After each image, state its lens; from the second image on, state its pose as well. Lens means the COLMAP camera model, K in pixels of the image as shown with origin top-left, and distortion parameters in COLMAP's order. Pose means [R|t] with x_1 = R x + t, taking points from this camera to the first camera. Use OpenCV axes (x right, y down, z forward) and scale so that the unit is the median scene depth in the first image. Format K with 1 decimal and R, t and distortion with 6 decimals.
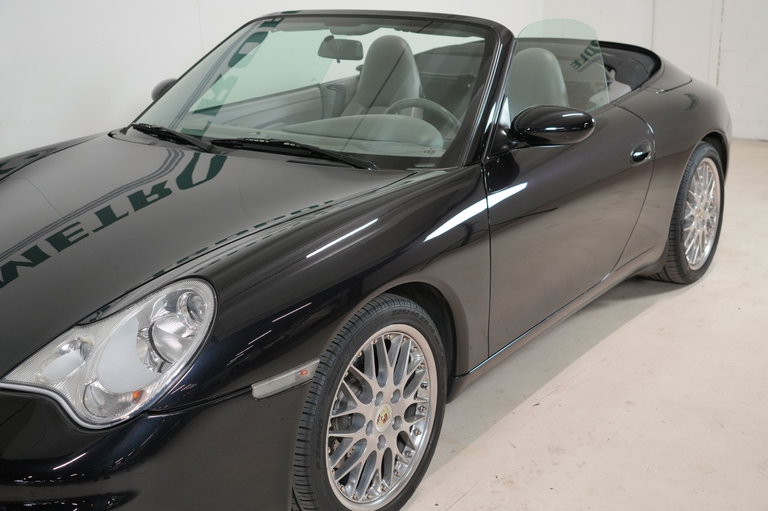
lens RADIAL K [[1014.8, 0, 384.0], [0, 1014.8, 255.5], [0, 0, 1]] dist [0.007182, 0.057979]
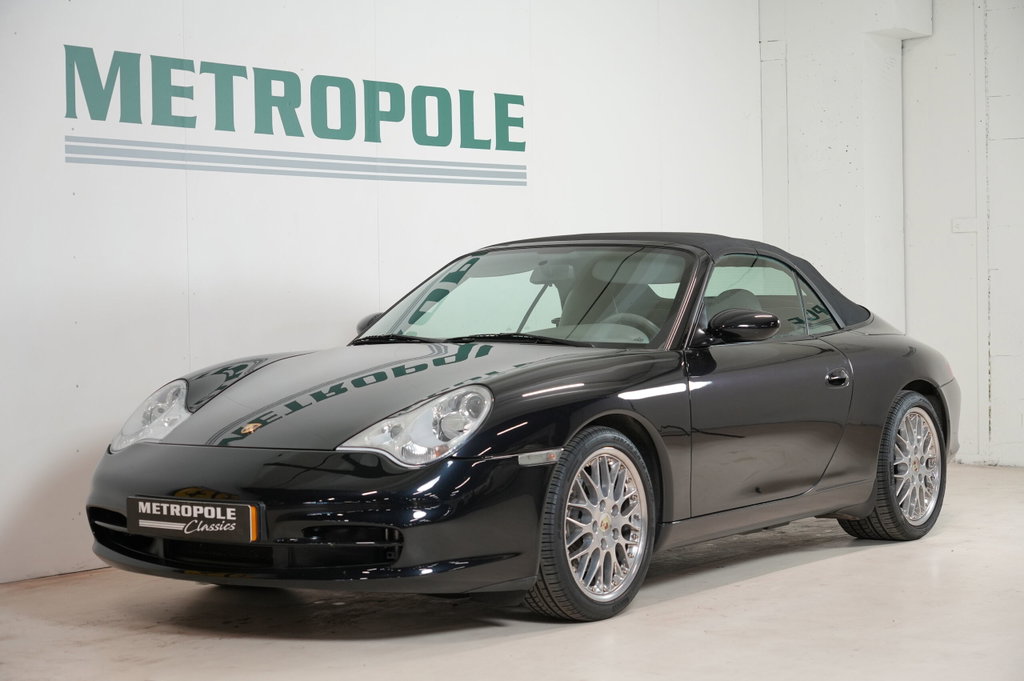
lens RADIAL K [[1980.6, 0, 512.0], [0, 1980.6, 340.5], [0, 0, 1]] dist [-0.194922, -0.034811]
pose [[0.999942, 0.010749, 0.000560, -0.100261], [-0.010211, 0.963788, -0.266474, 0.498354], [-0.003404, 0.266452, 0.963842, -1.176090]]
